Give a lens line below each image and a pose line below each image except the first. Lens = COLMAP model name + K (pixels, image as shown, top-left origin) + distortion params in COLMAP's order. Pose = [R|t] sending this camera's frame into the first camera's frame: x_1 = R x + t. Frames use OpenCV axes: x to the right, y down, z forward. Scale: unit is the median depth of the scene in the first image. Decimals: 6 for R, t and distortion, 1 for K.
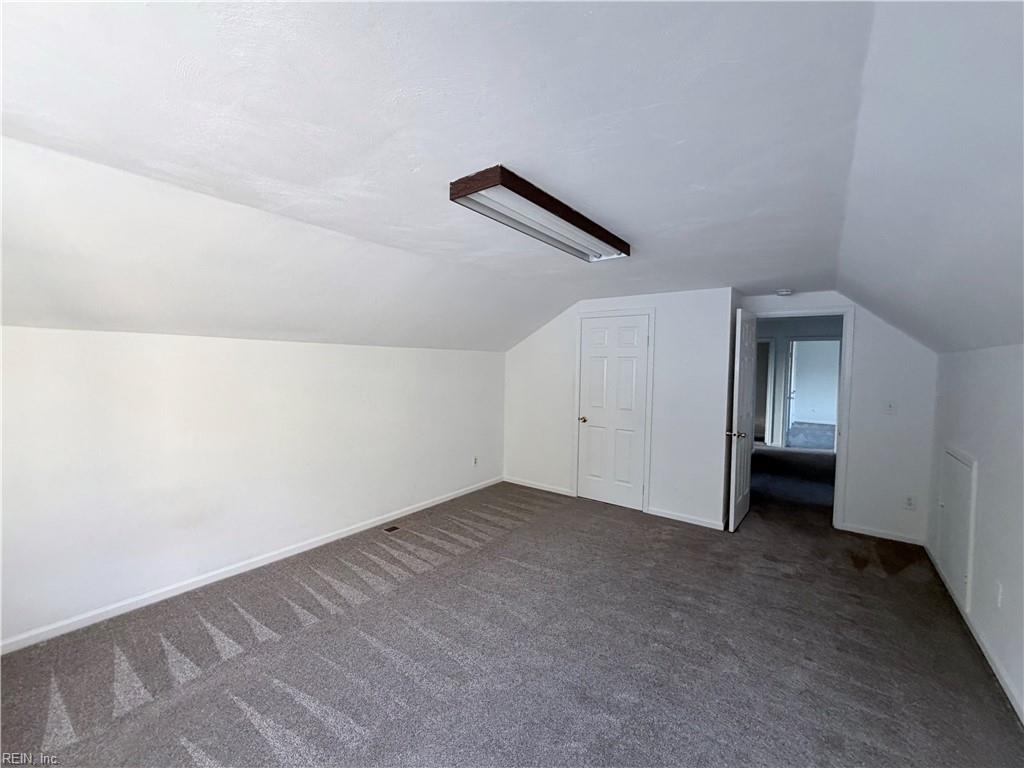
lens RADIAL K [[416.4, 0, 513.4], [0, 416.4, 380.3], [0, 0, 1]] dist [-0.002939, 0.000050]
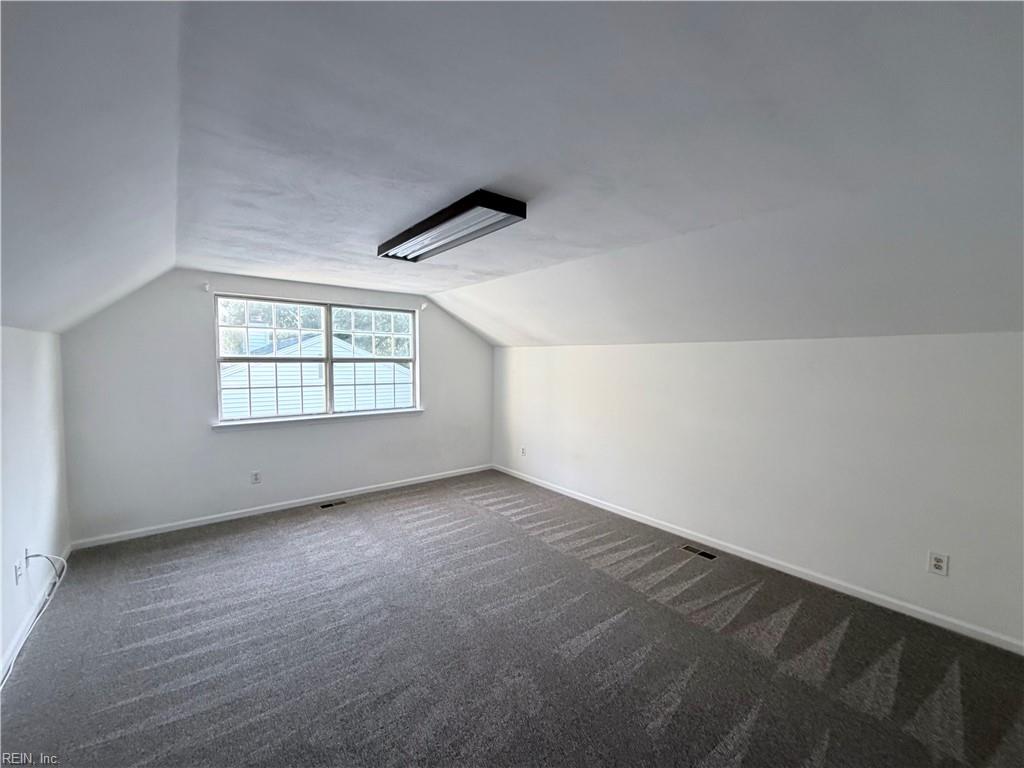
lens RADIAL K [[416.4, 0, 515.8], [0, 416.4, 385.9], [0, 0, 1]] dist [-0.002939, 0.000050]
pose [[-0.260538, 0.037945, -0.964718, 0.774426], [-0.037283, 0.998087, 0.049326, -0.021902], [0.964744, 0.048819, -0.258625, 1.024074]]
